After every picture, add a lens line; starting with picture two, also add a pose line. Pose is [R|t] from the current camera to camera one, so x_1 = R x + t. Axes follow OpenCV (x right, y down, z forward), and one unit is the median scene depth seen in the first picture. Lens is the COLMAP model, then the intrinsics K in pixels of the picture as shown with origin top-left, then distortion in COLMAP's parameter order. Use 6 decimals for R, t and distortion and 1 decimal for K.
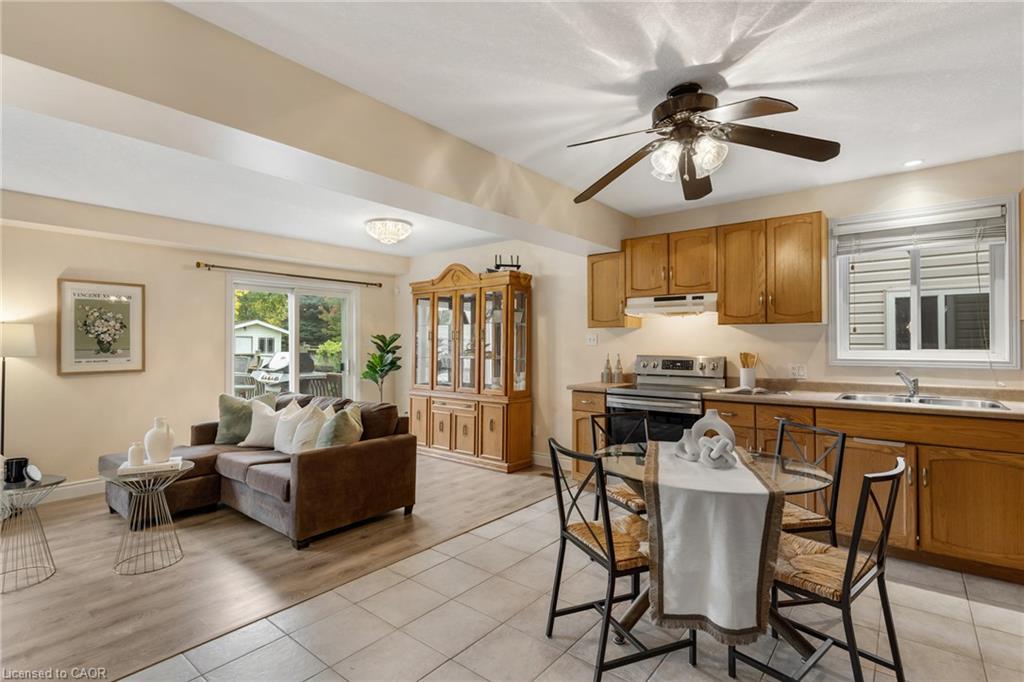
lens RADIAL K [[495.8, 0, 515.3], [0, 495.8, 339.3], [0, 0, 1]] dist [0.013347, -0.001051]
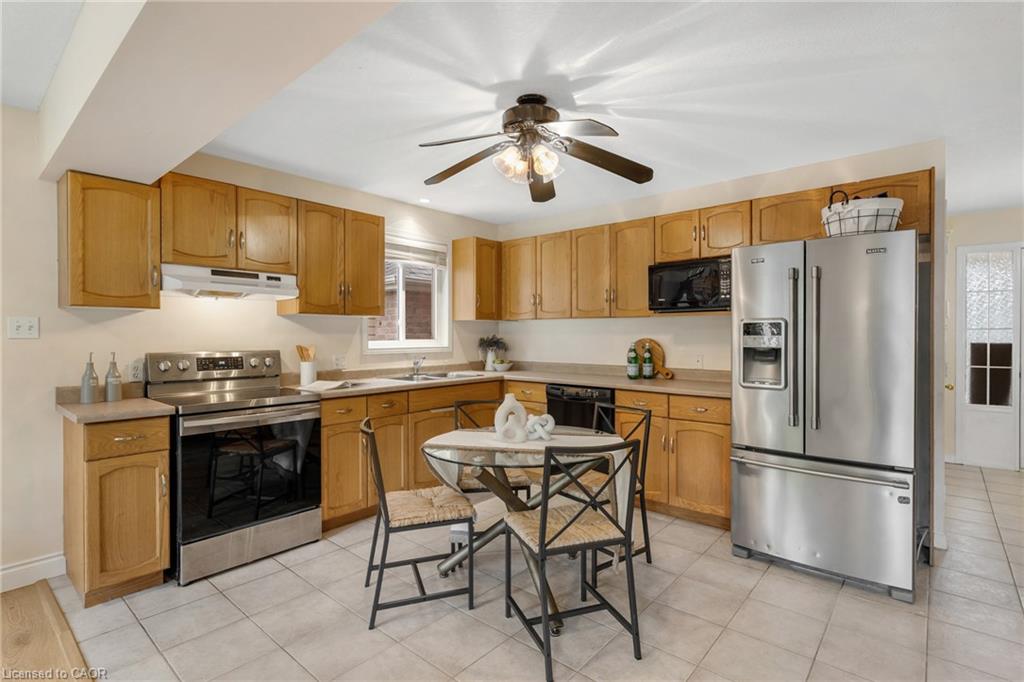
lens RADIAL K [[495.8, 0, 518.3], [0, 495.8, 345.2], [0, 0, 1]] dist [0.013347, -0.001051]
pose [[0.030997, -0.016785, 0.999379, -0.428043], [-0.005592, 0.999840, 0.016966, 0.009282], [-0.999504, -0.006115, 0.030898, 0.563797]]
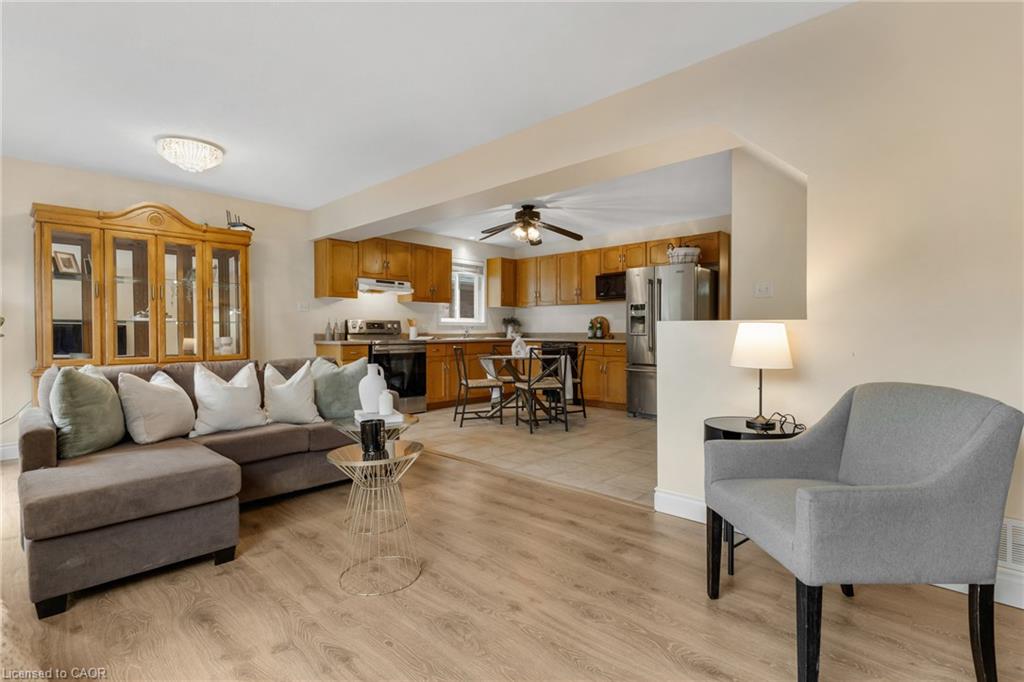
lens RADIAL K [[495.8, 0, 517.2], [0, 495.8, 311.8], [0, 0, 1]] dist [0.013347, -0.001051]
pose [[0.071887, 0.044856, 0.996404, -1.189523], [-0.005997, 0.998990, -0.044540, 0.075917], [-0.997395, -0.002774, 0.072083, 0.497355]]
